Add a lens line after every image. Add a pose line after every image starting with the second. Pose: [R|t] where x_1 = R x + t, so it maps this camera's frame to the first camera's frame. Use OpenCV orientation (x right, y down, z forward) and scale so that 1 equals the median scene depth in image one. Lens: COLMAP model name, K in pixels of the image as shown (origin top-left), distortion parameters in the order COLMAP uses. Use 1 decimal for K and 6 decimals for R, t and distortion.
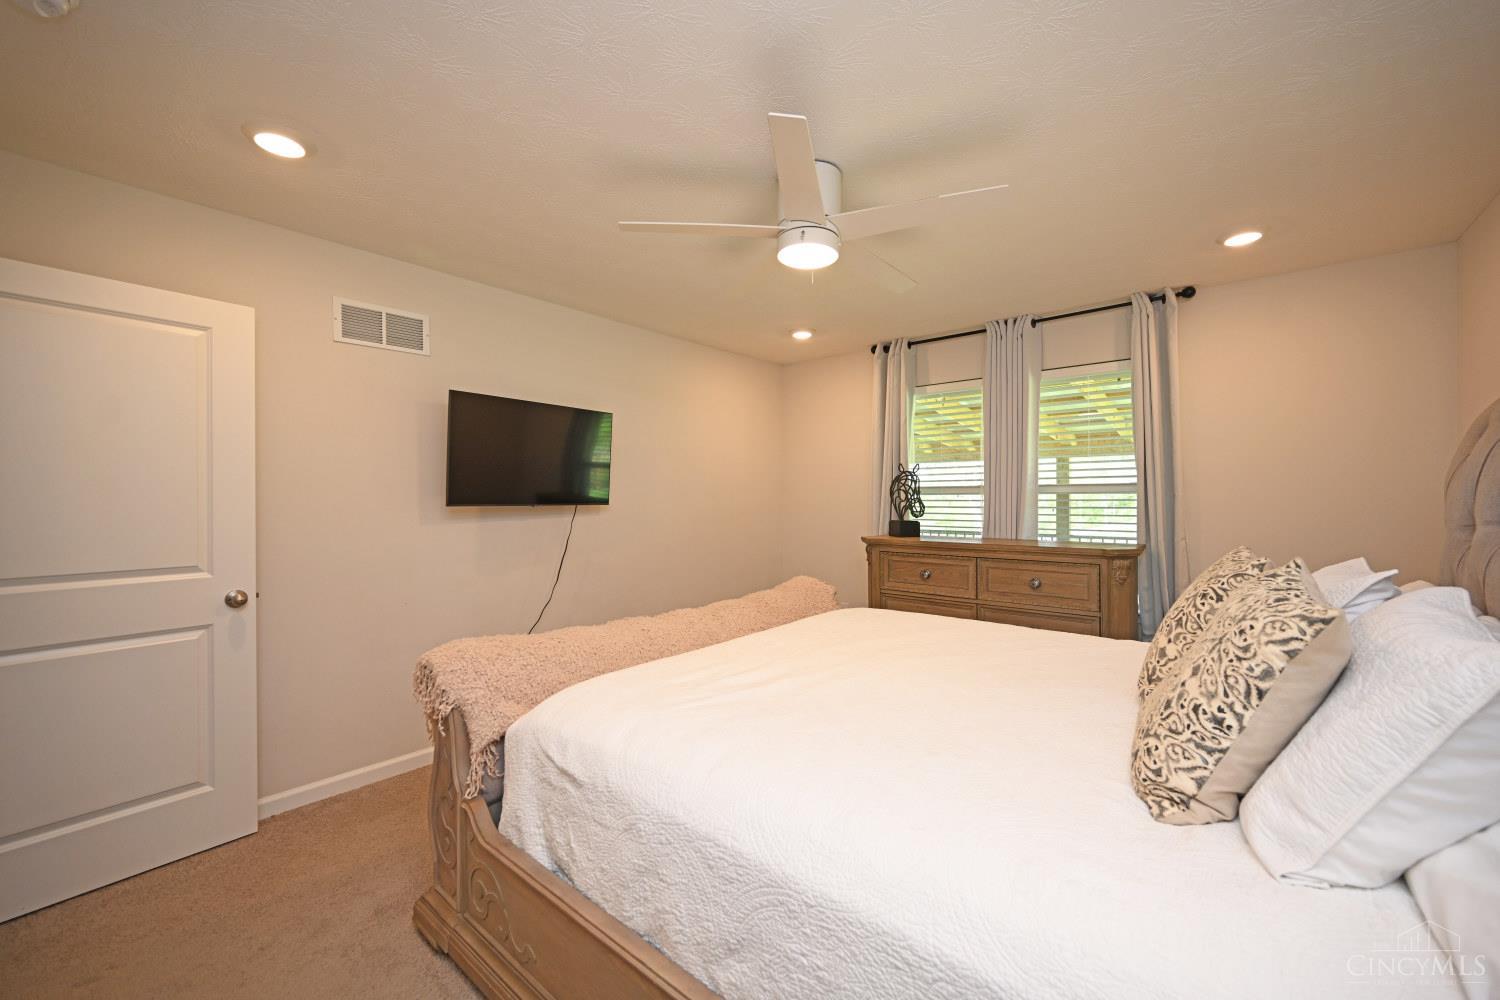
lens RADIAL K [[595.1, 0, 775.8], [0, 595.1, 493.9], [0, 0, 1]] dist [0.000908, 0.000642]
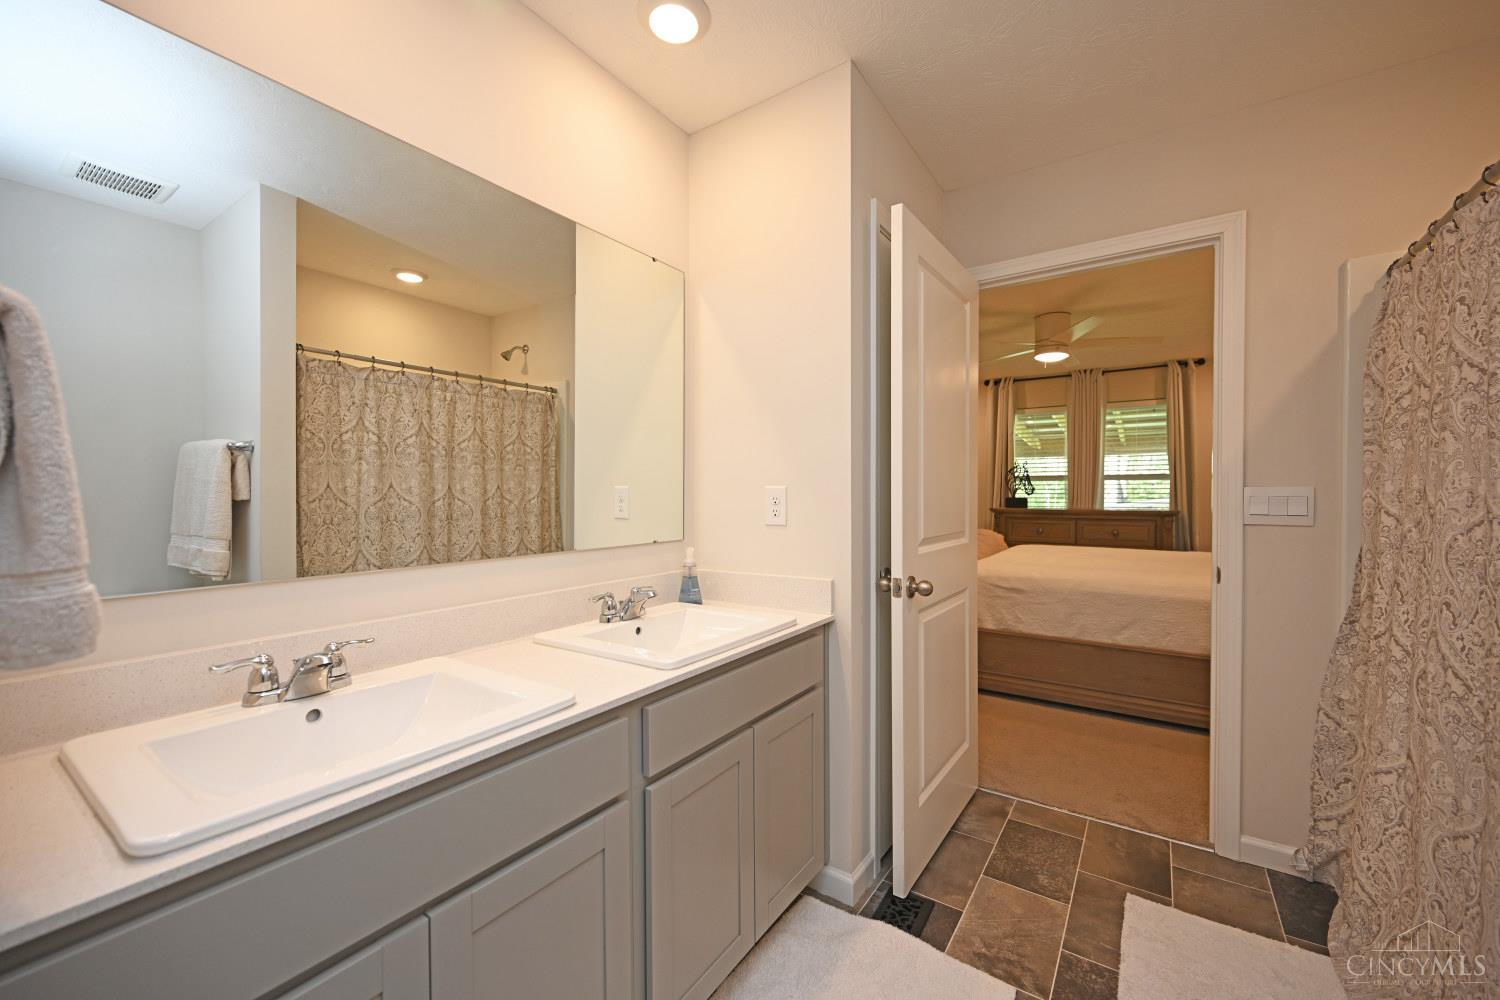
lens RADIAL K [[595.1, 0, 776.5], [0, 595.1, 492.6], [0, 0, 1]] dist [0.000908, 0.000642]
pose [[0.994518, 0.004916, 0.104454, -0.601267], [-0.005758, 0.999953, 0.007767, 0.025683], [-0.104411, -0.008326, 0.994499, -0.494893]]
